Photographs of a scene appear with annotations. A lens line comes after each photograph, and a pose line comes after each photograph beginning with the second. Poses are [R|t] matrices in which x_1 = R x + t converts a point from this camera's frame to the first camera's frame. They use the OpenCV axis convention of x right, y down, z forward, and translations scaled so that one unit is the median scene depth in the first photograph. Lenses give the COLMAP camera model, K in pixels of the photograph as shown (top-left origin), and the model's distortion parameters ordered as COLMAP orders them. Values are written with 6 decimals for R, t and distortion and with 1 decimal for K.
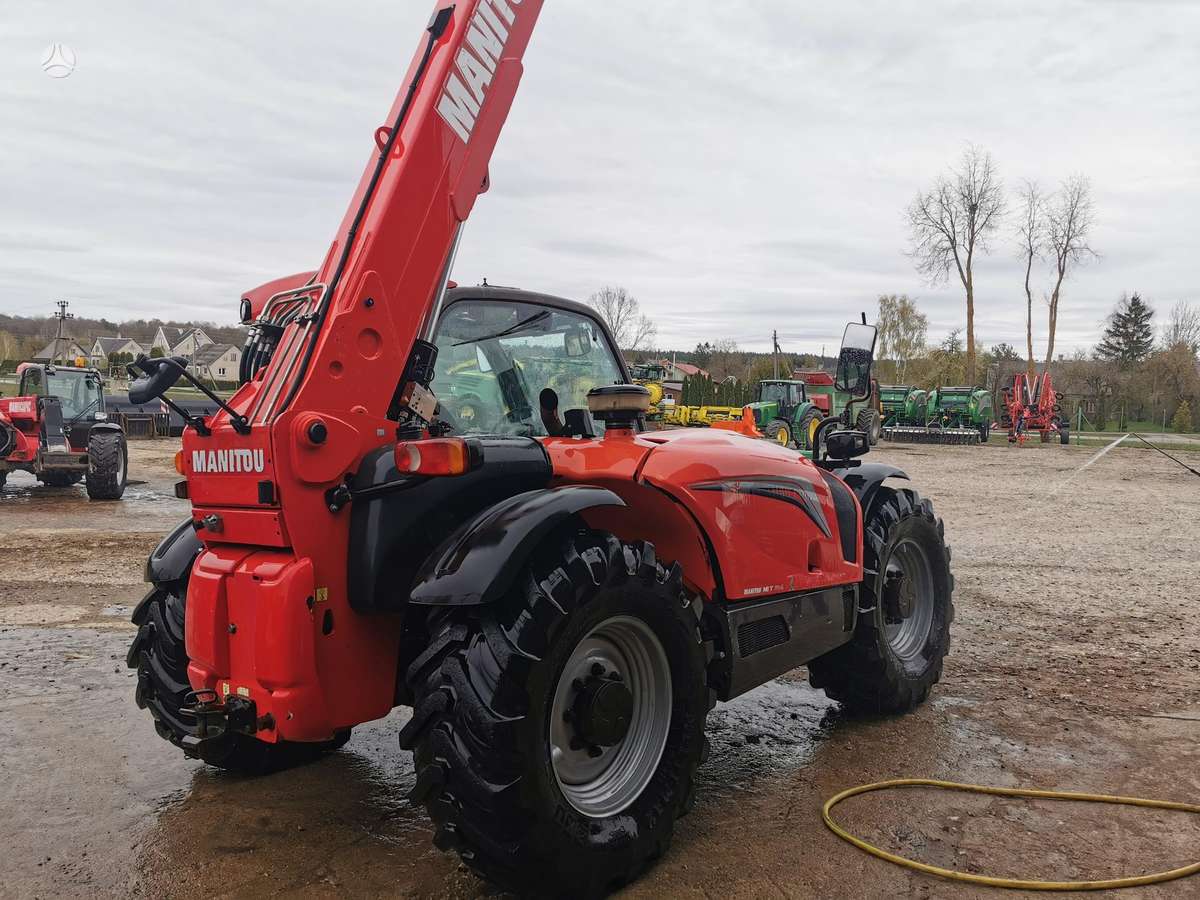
lens RADIAL K [[928.1, 0, 598.5], [0, 928.1, 453.2], [0, 0, 1]] dist [0.068863, -0.088921]
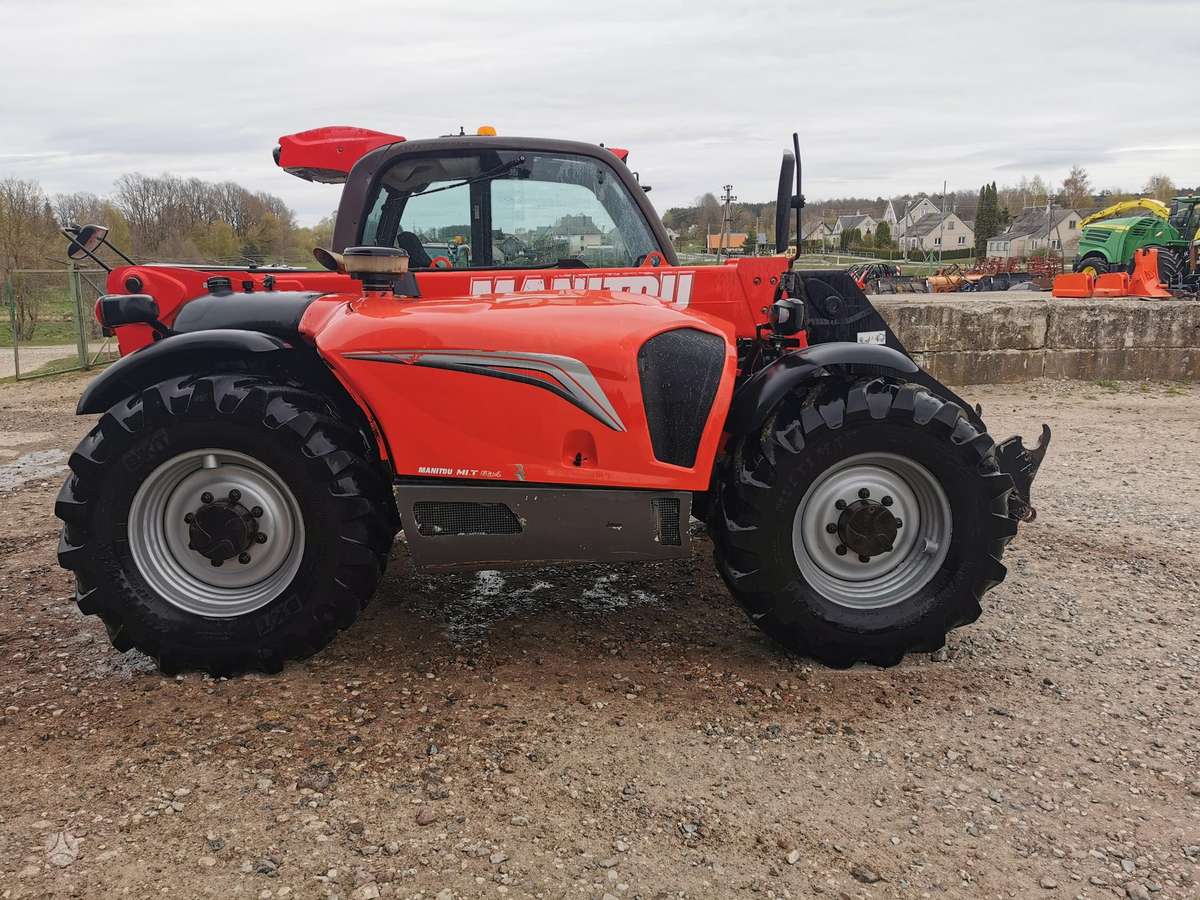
lens RADIAL K [[928.1, 0, 598.5], [0, 928.1, 453.2], [0, 0, 1]] dist [0.068863, -0.088921]
pose [[0.580275, 0.117475, -0.805904, 1.750096], [-0.005532, 0.990088, 0.140340, -0.014600], [0.814402, -0.076977, 0.575173, 0.956548]]
